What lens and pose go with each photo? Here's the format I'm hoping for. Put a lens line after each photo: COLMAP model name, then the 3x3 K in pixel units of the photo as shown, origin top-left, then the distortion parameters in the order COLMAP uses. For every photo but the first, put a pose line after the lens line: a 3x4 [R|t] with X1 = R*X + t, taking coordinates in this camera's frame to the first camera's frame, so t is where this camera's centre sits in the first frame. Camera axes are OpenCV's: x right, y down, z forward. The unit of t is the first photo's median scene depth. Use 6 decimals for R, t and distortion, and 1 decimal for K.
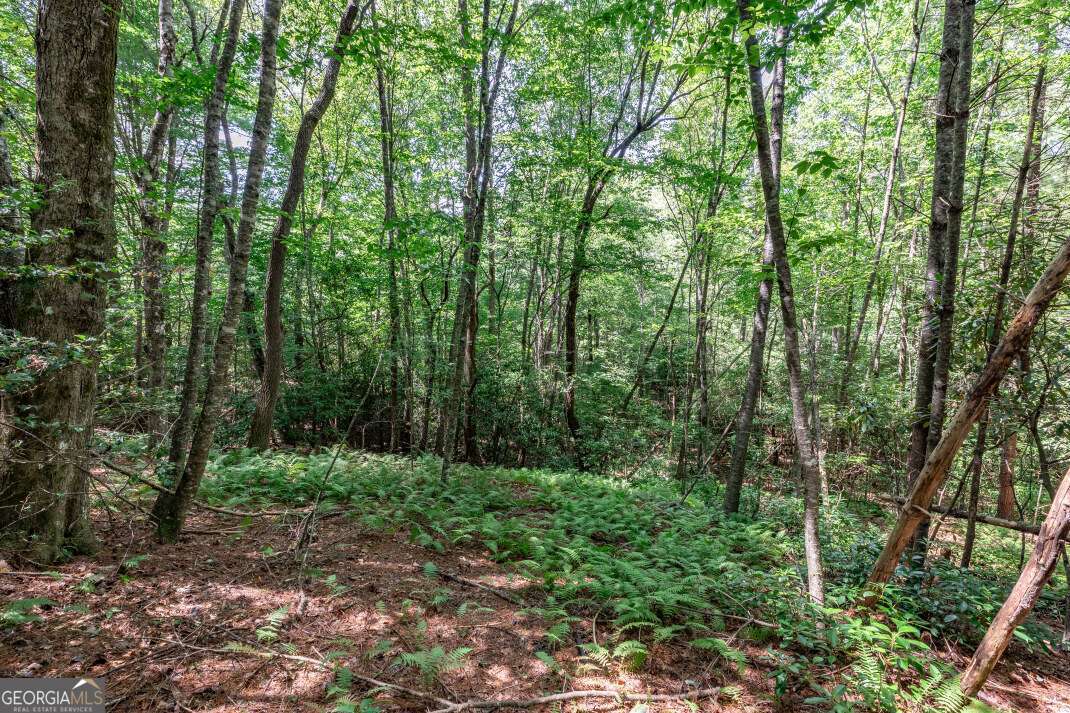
lens RADIAL K [[473.4, 0, 535.0], [0, 473.4, 356.5], [0, 0, 1]] dist [0.000485, -0.000190]
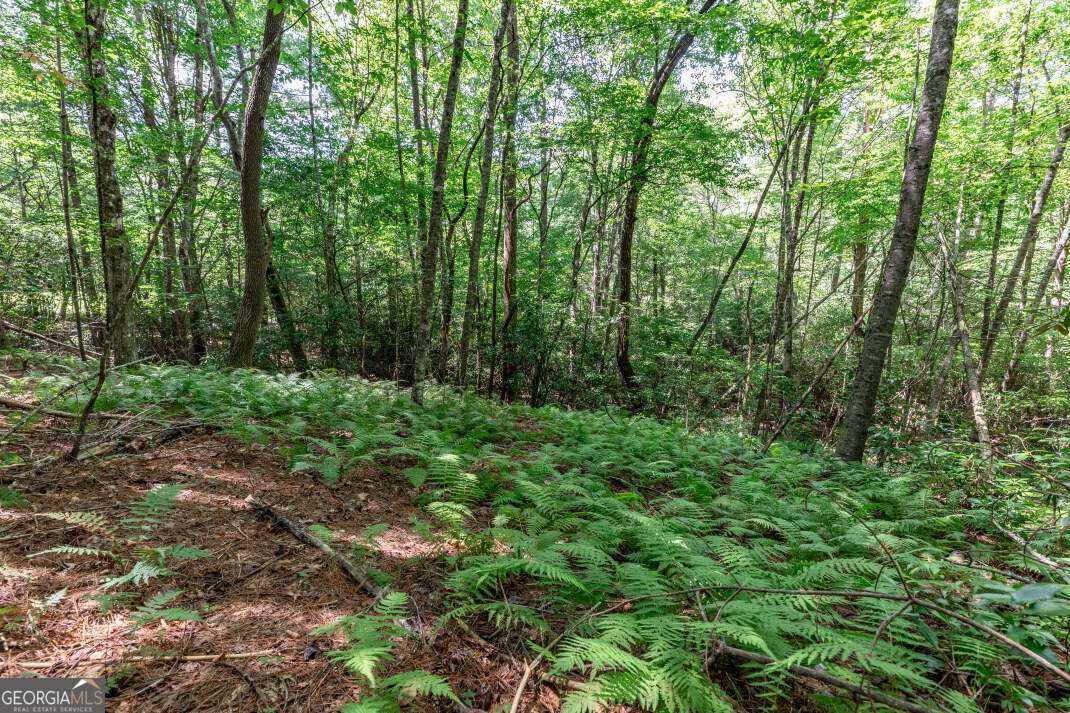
lens RADIAL K [[473.4, 0, 535.0], [0, 473.4, 356.5], [0, 0, 1]] dist [0.000485, -0.000190]
pose [[0.990414, 0.016266, -0.137170, 0.117547], [-0.006915, 0.997636, 0.068371, 0.214201], [0.137957, -0.066767, 0.988185, 0.469762]]
